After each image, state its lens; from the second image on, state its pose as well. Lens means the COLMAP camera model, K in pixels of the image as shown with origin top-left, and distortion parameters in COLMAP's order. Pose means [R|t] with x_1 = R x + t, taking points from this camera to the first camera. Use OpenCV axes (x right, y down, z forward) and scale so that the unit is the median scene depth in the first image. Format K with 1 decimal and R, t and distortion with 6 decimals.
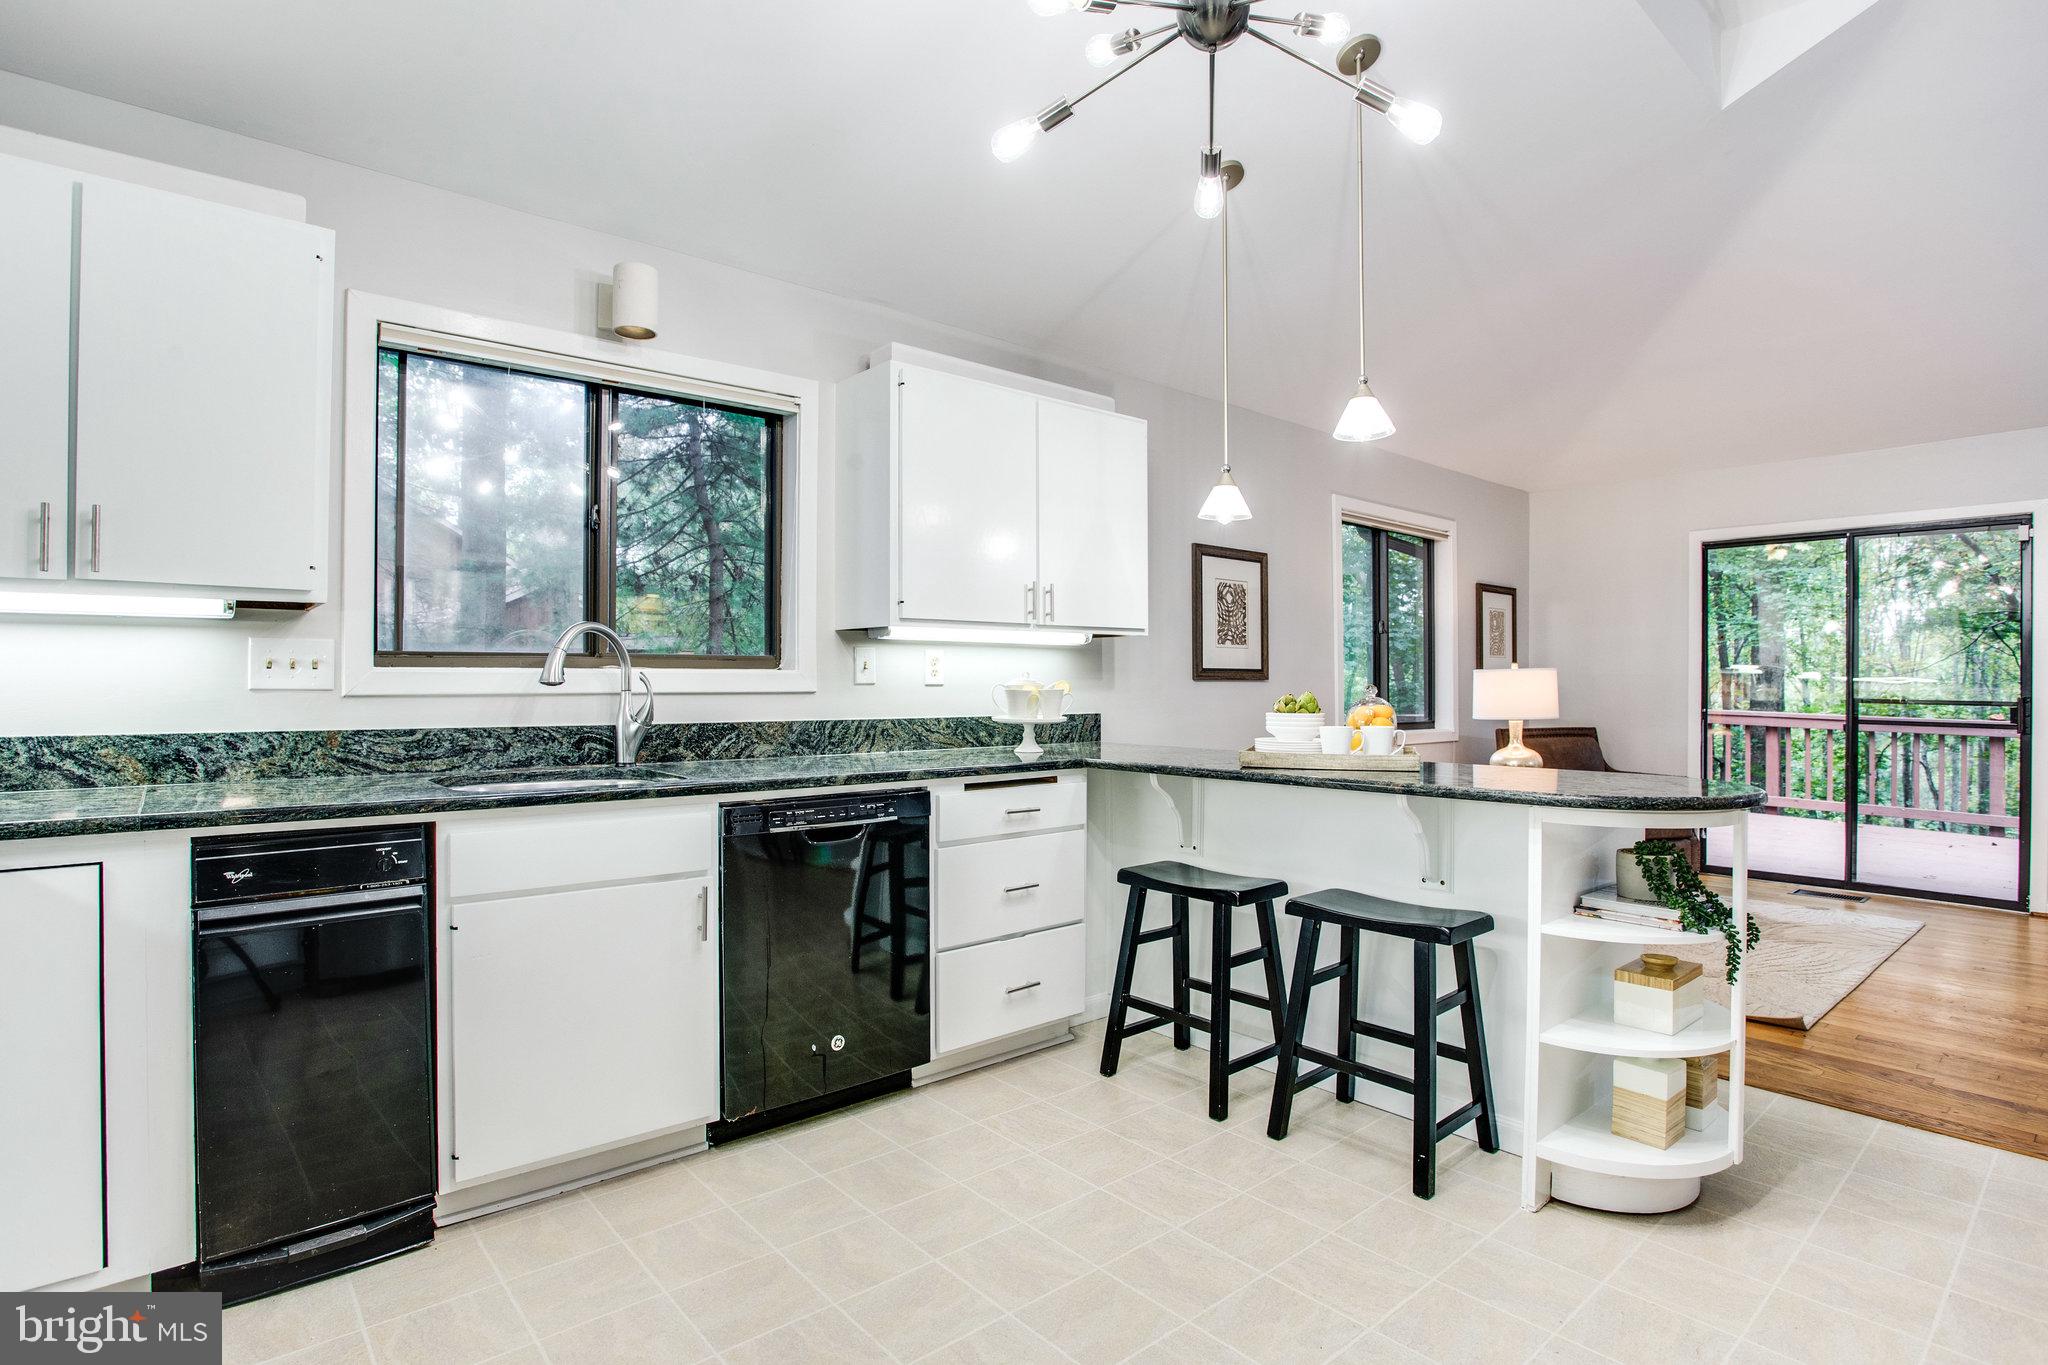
lens RADIAL K [[1028.2, 0, 1043.1], [0, 1028.2, 680.5], [0, 0, 1]] dist [-0.000268, 0.000004]
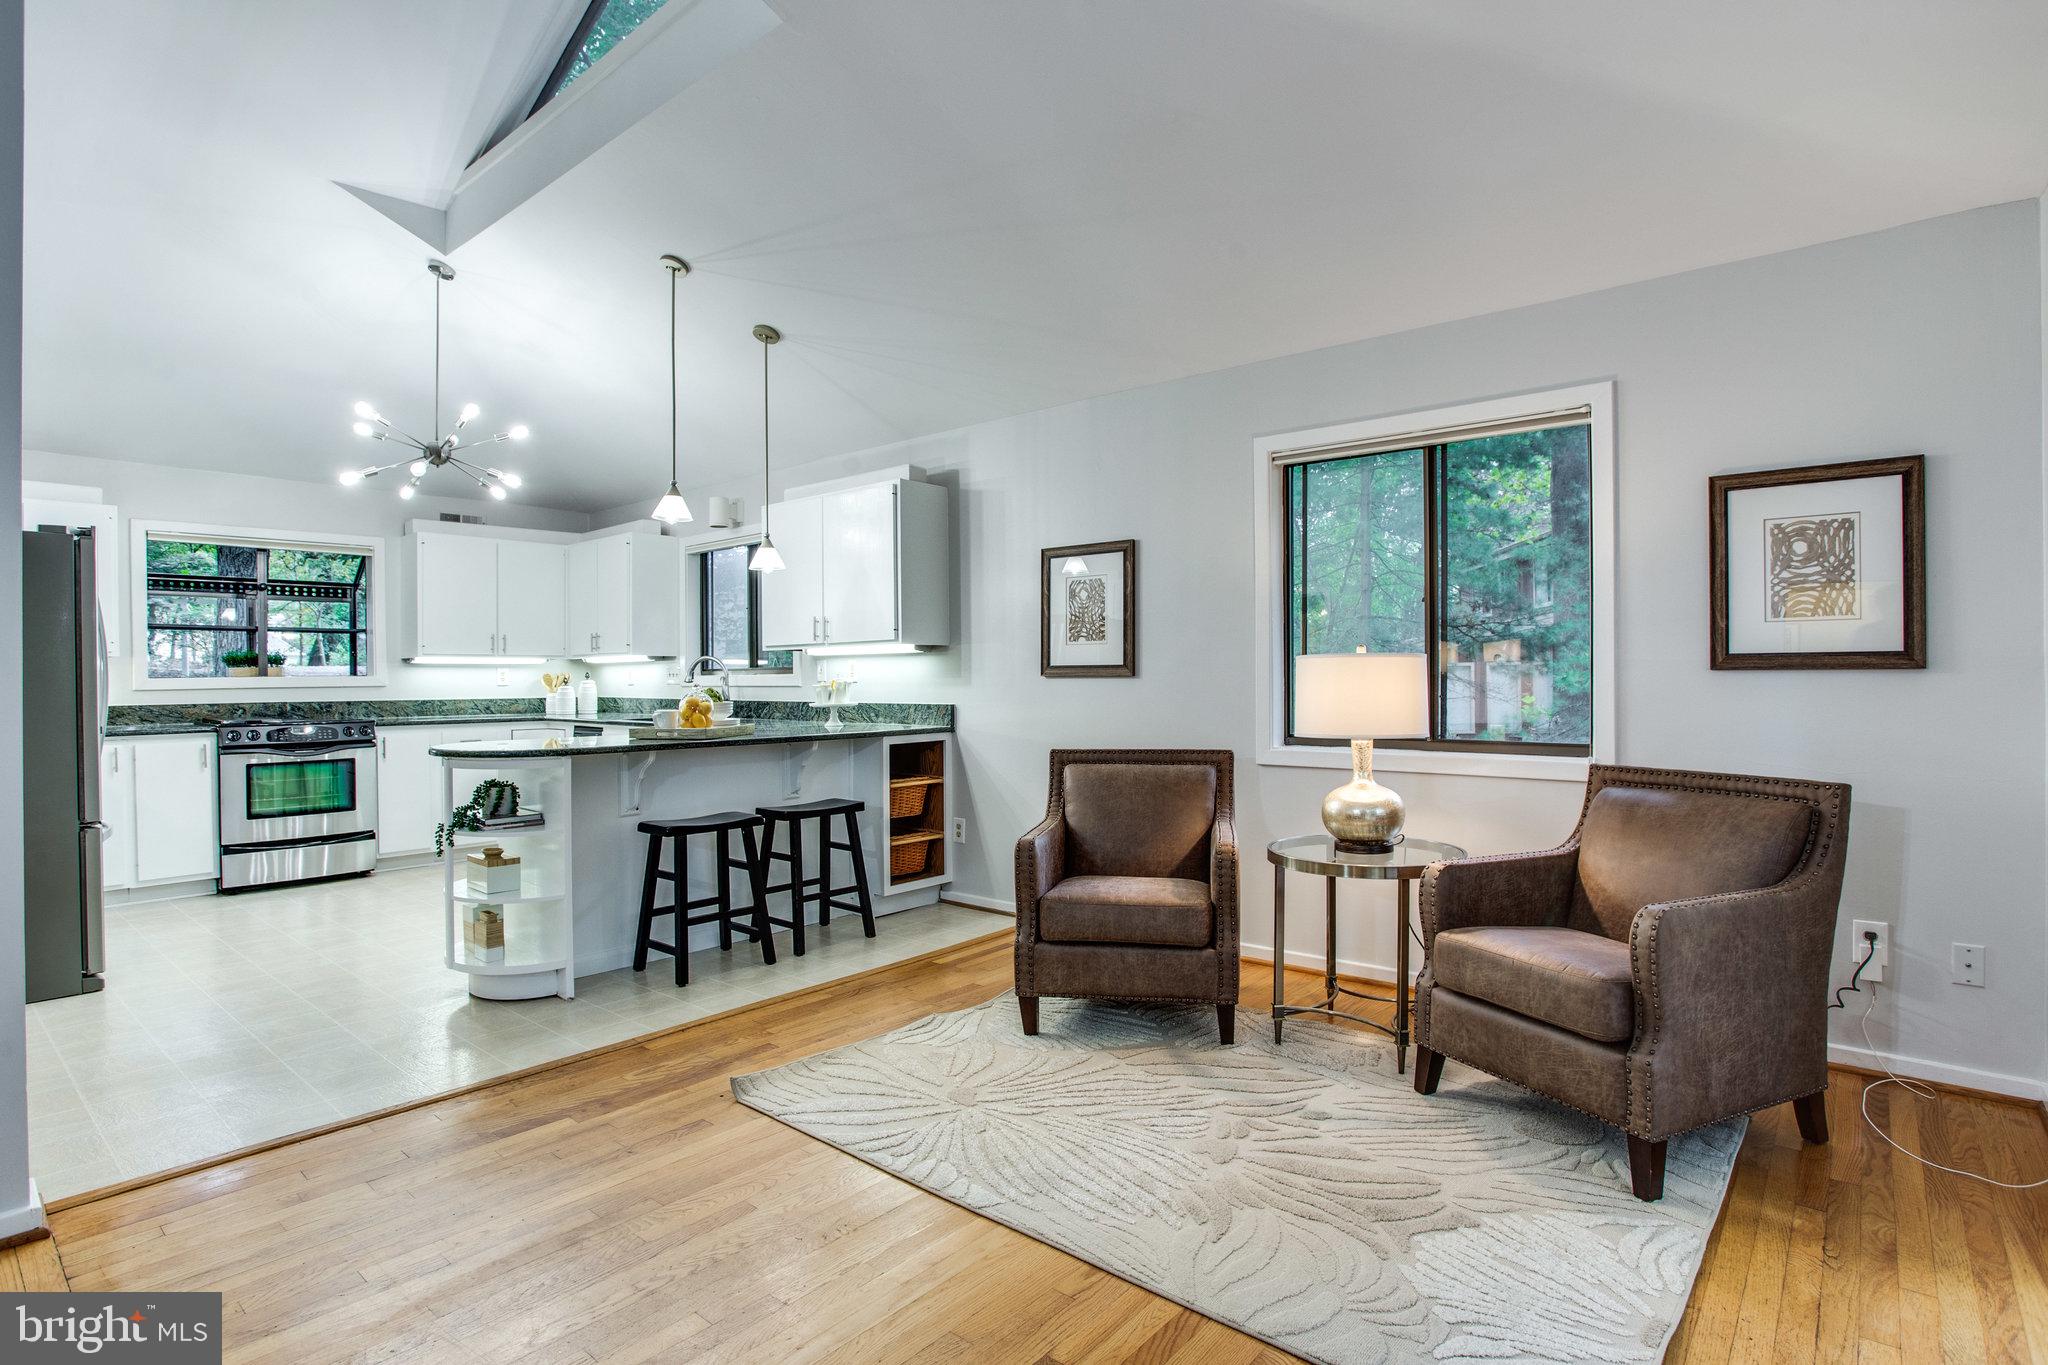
lens RADIAL K [[1028.2, 0, 1043.1], [0, 1028.2, 680.5], [0, 0, 1]] dist [-0.000268, 0.000004]
pose [[0.163970, 0.003931, -0.986457, 1.179873], [0.010375, 0.999930, 0.005709, -0.002995], [0.986411, -0.011170, 0.163918, 0.811934]]
